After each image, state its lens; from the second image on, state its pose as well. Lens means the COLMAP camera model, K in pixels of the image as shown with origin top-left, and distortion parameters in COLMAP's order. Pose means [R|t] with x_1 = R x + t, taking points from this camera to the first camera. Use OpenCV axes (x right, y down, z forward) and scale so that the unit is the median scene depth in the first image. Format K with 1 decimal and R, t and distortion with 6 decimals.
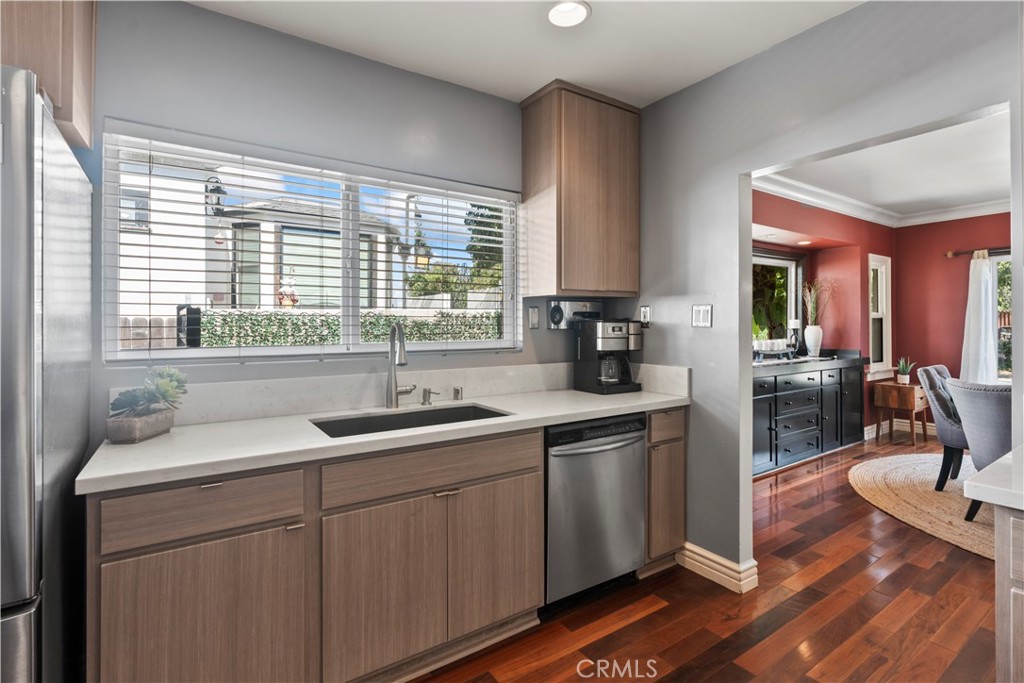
lens RADIAL K [[483.5, 0, 509.8], [0, 483.5, 323.8], [0, 0, 1]] dist [-0.004341, 0.000114]
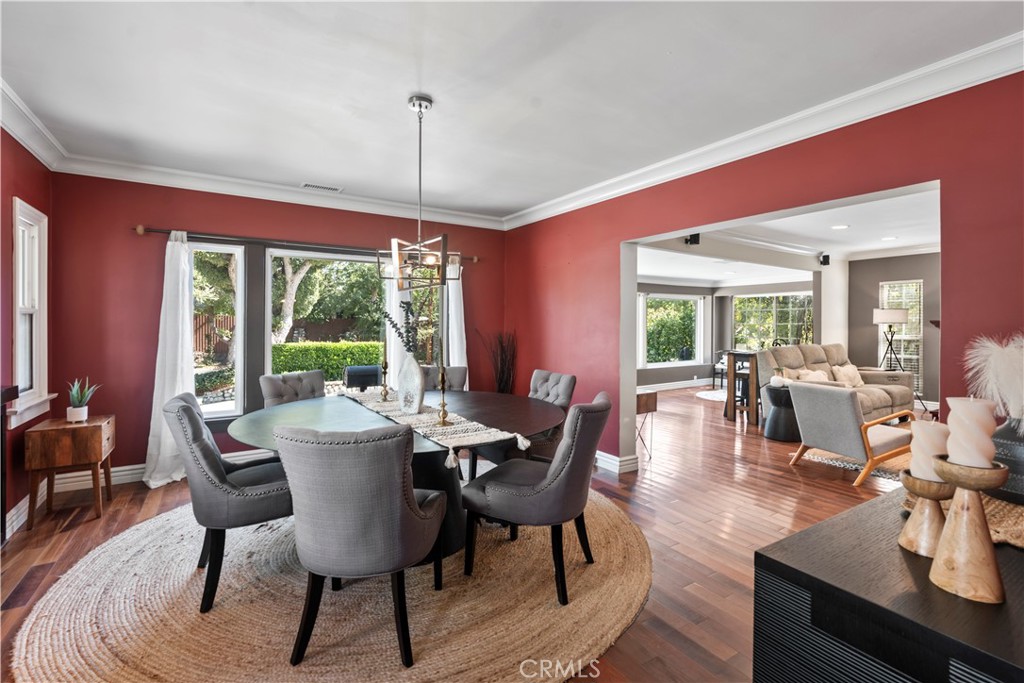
lens RADIAL K [[461.4, 0, 519.1], [0, 461.4, 328.4], [0, 0, 1]] dist [0.000089, 0.000595]
pose [[0.015495, -0.003041, 0.999875, 0.231557], [-0.007597, 0.999966, 0.003159, -0.001772], [-0.999851, -0.007645, 0.015471, 0.424145]]
